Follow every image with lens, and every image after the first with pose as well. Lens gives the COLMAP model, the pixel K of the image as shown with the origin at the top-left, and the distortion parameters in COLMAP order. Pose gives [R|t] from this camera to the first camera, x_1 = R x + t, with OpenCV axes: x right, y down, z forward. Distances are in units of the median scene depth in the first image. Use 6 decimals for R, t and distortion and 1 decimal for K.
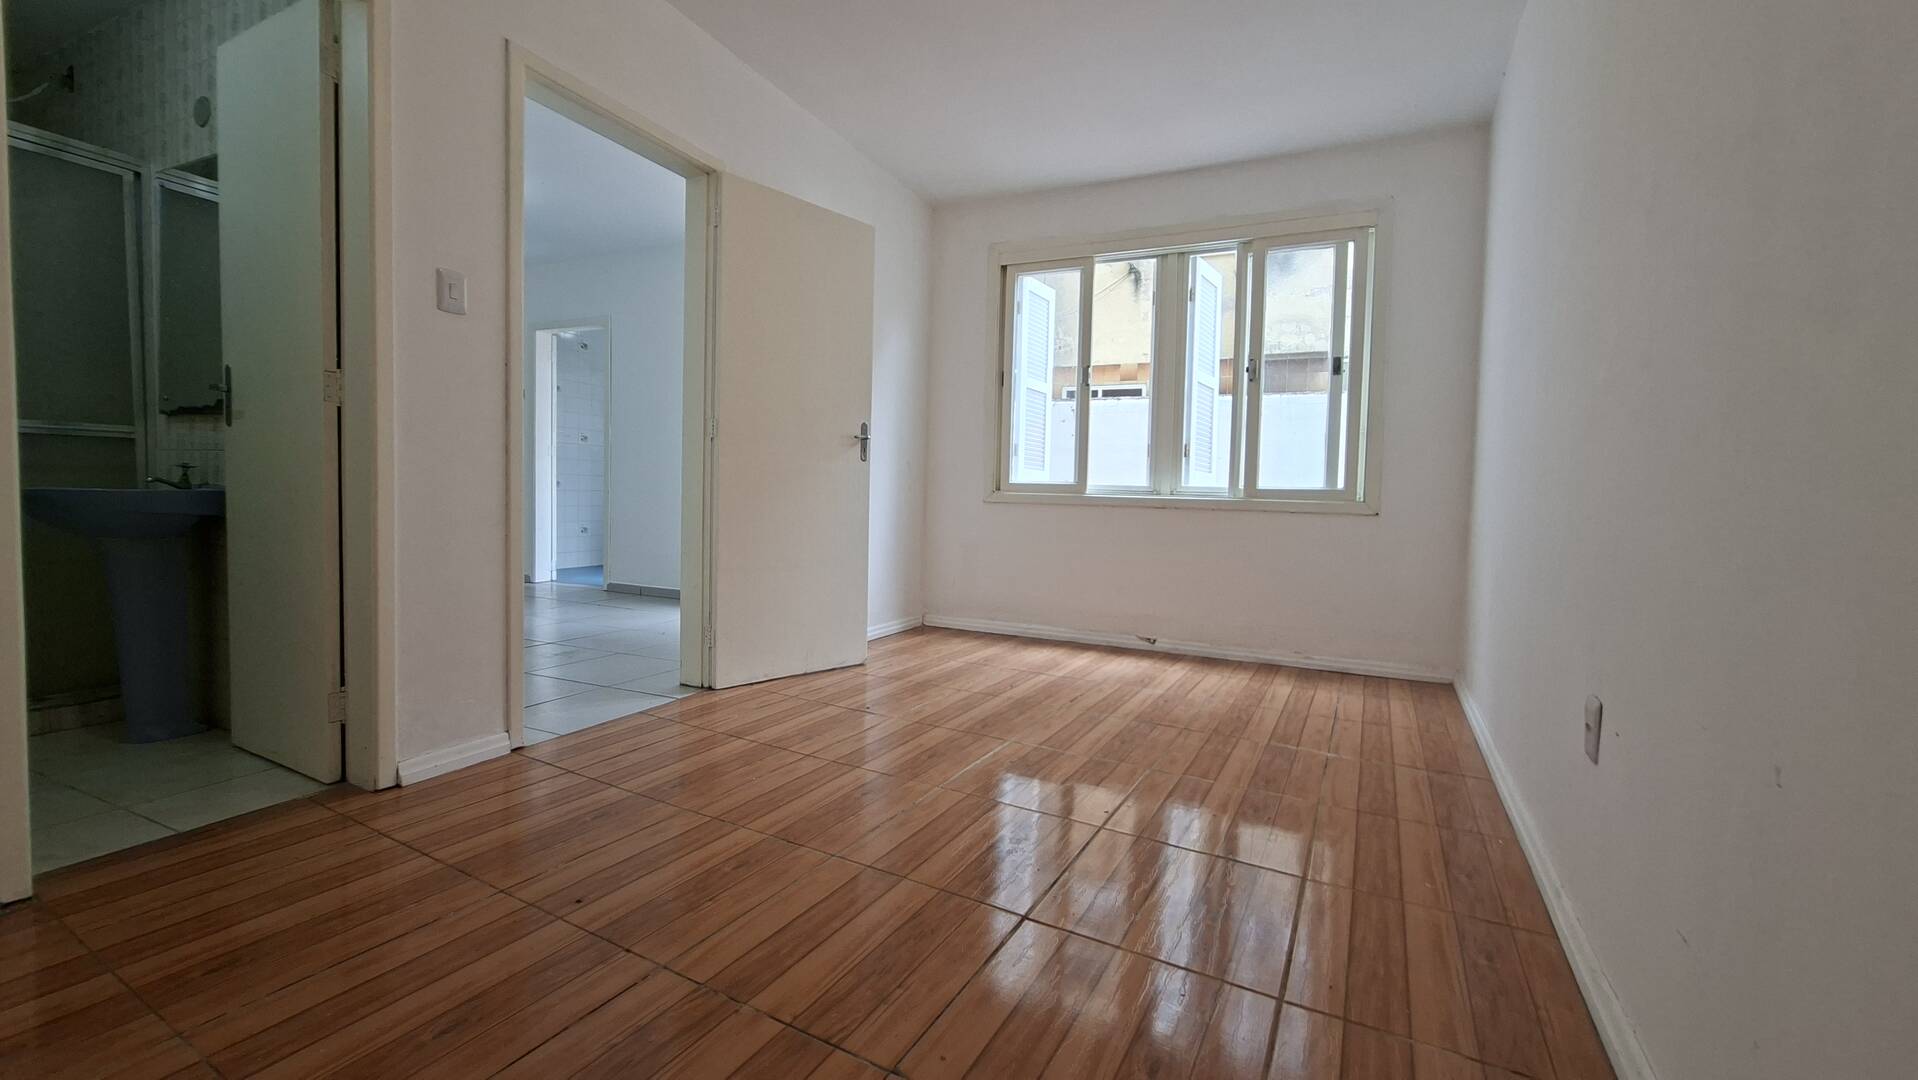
lens RADIAL K [[759.5, 0, 966.4], [0, 759.5, 527.6], [0, 0, 1]] dist [-0.010581, 0.003207]
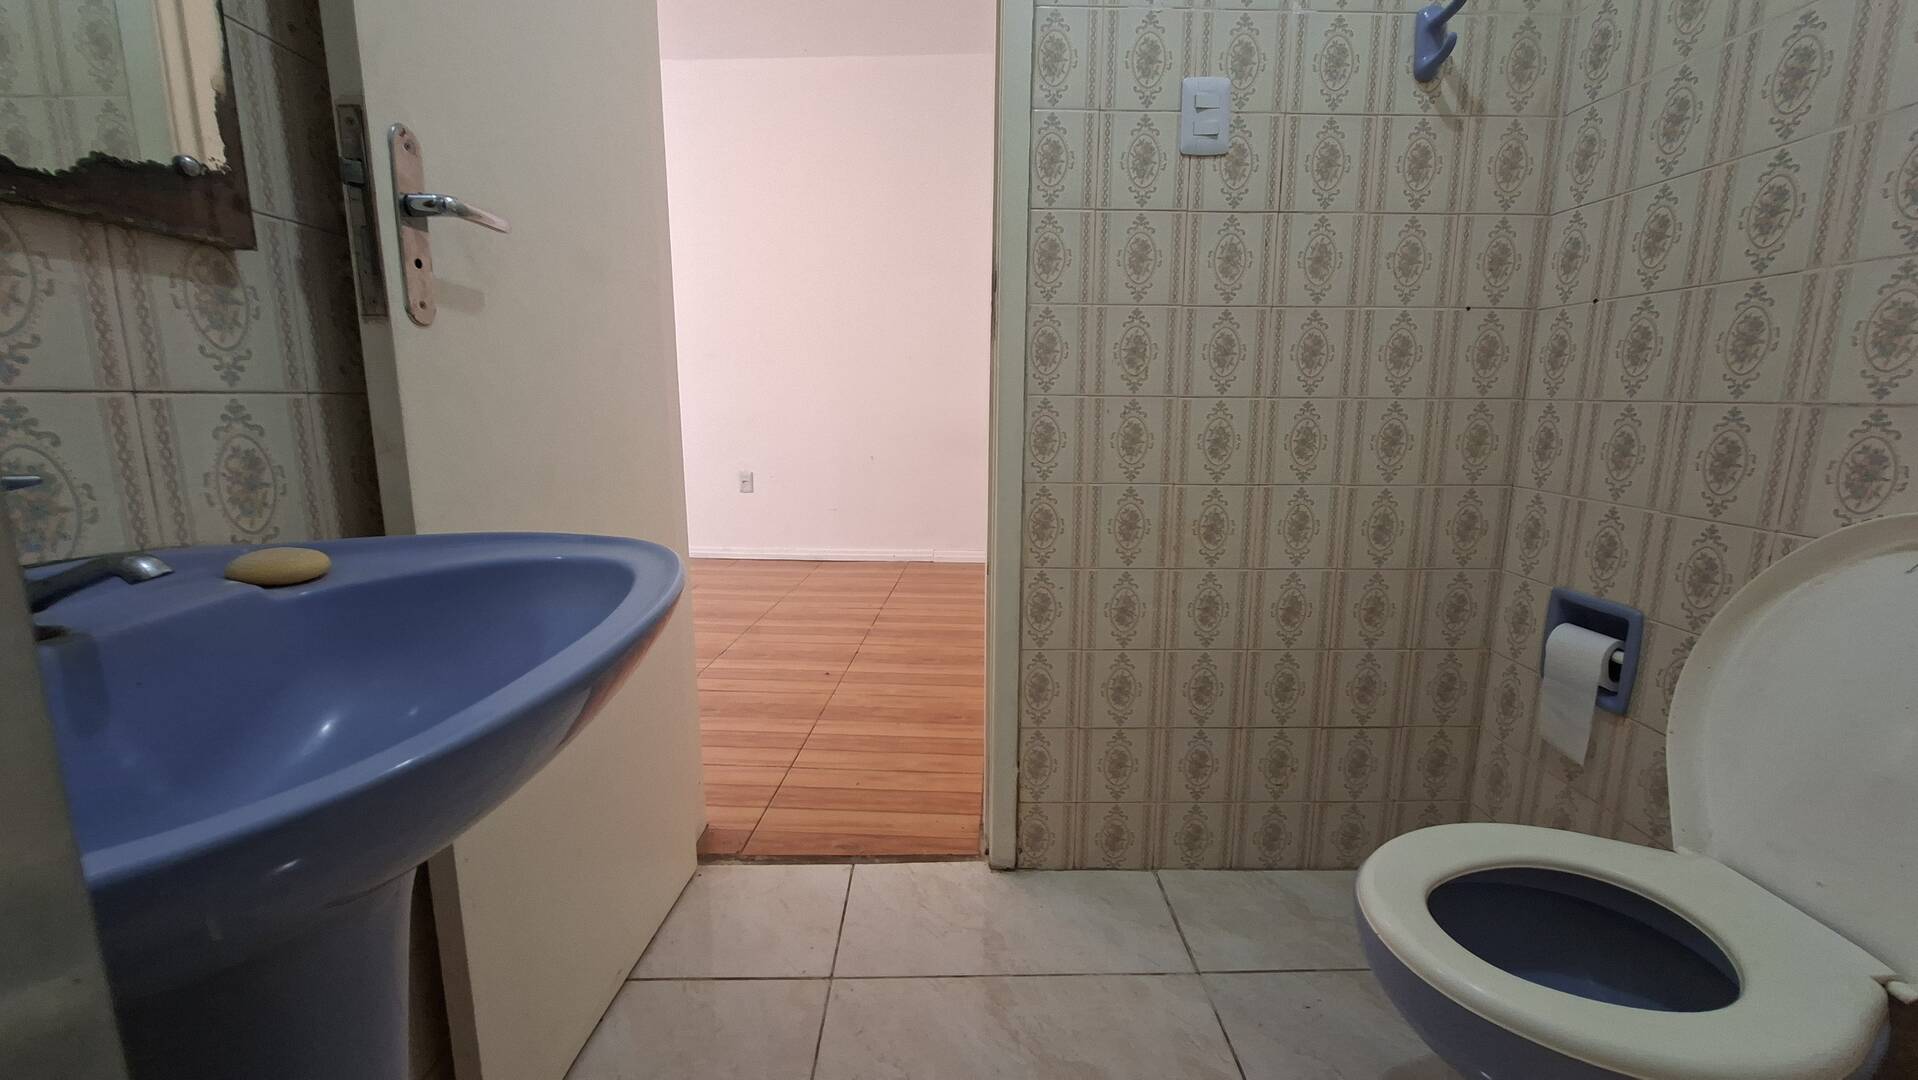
lens RADIAL K [[759.5, 0, 965.7], [0, 759.5, 533.6], [0, 0, 1]] dist [-0.010581, 0.003207]
pose [[-0.422690, -0.192934, 0.885500, -0.864866], [0.021167, 0.974709, 0.222474, -0.070979], [-0.906027, 0.112781, -0.407916, 0.577229]]
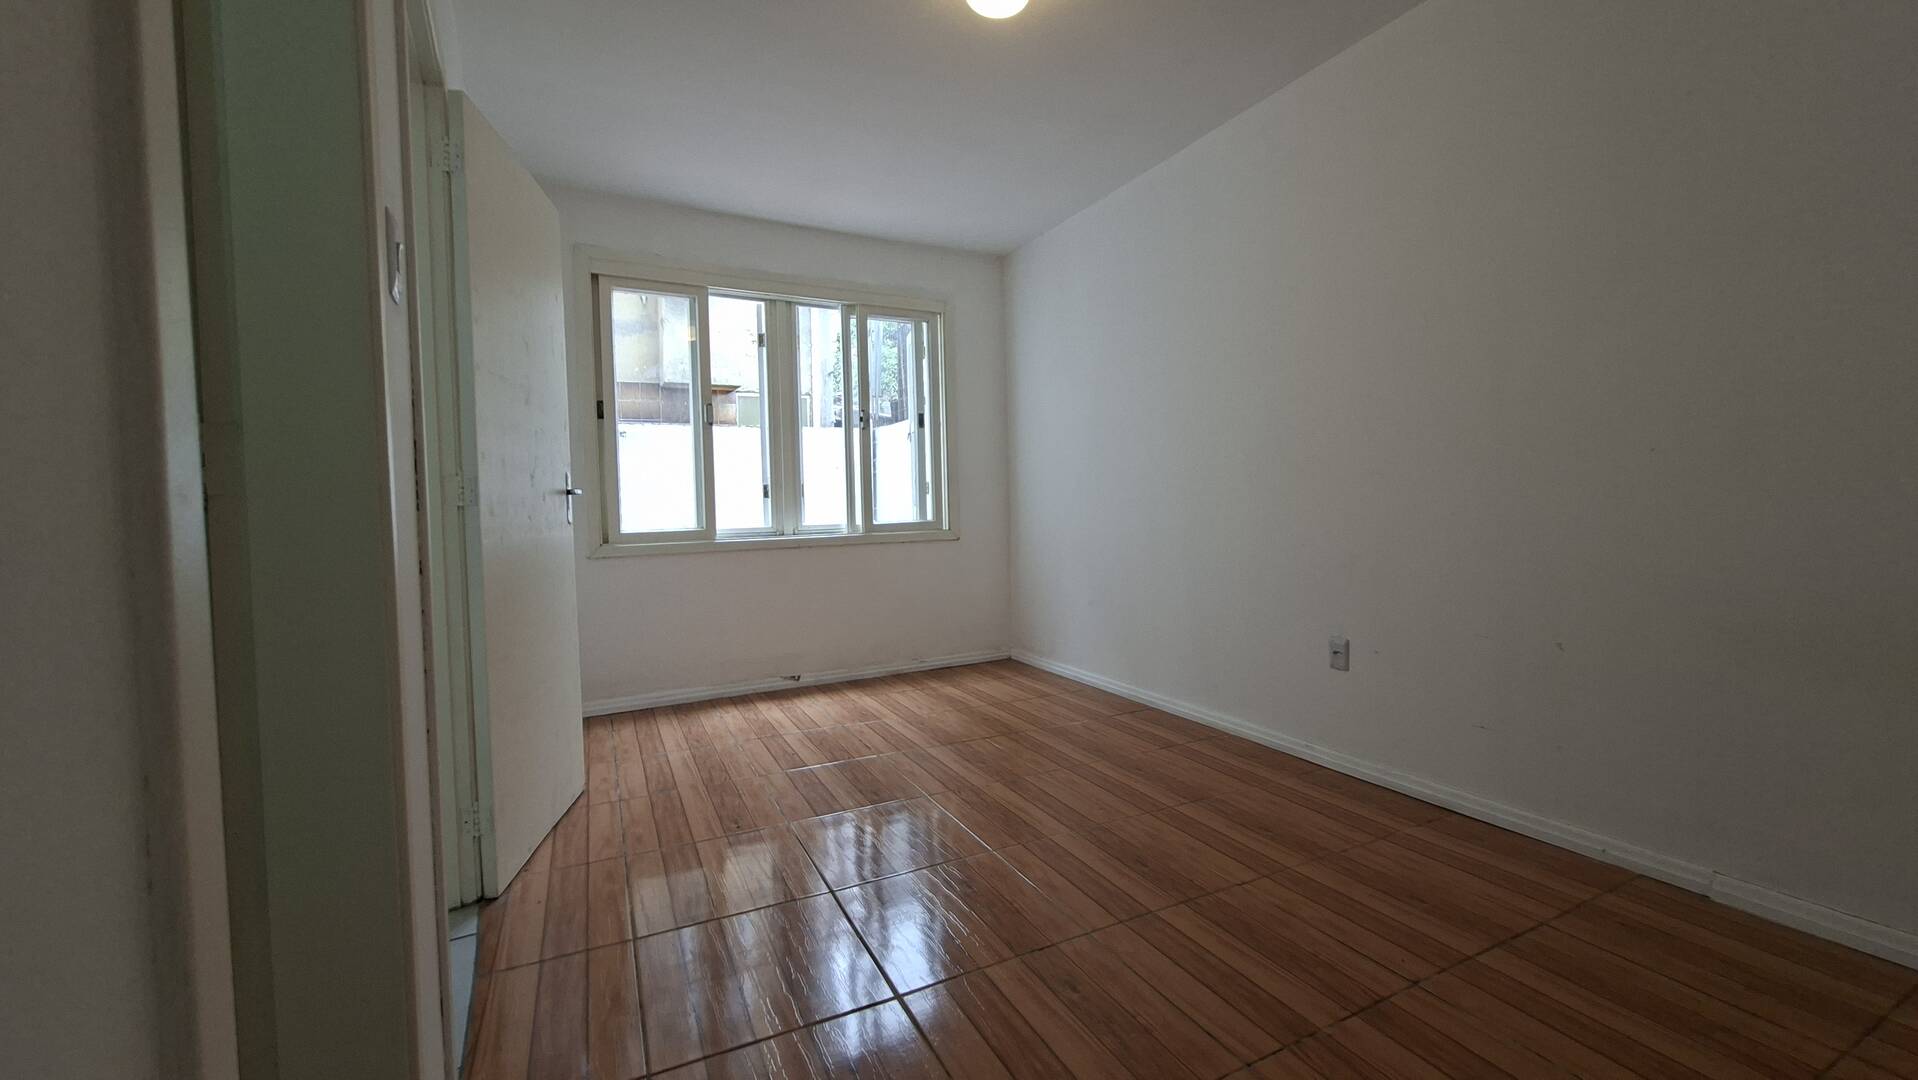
lens RADIAL K [[759.5, 0, 953.3], [0, 759.5, 532.6], [0, 0, 1]] dist [-0.010581, 0.003207]
pose [[0.588228, -0.071498, 0.805528, -0.516950], [0.076501, 0.996537, 0.032587, -0.074263], [-0.805069, 0.042455, 0.591661, 0.251709]]
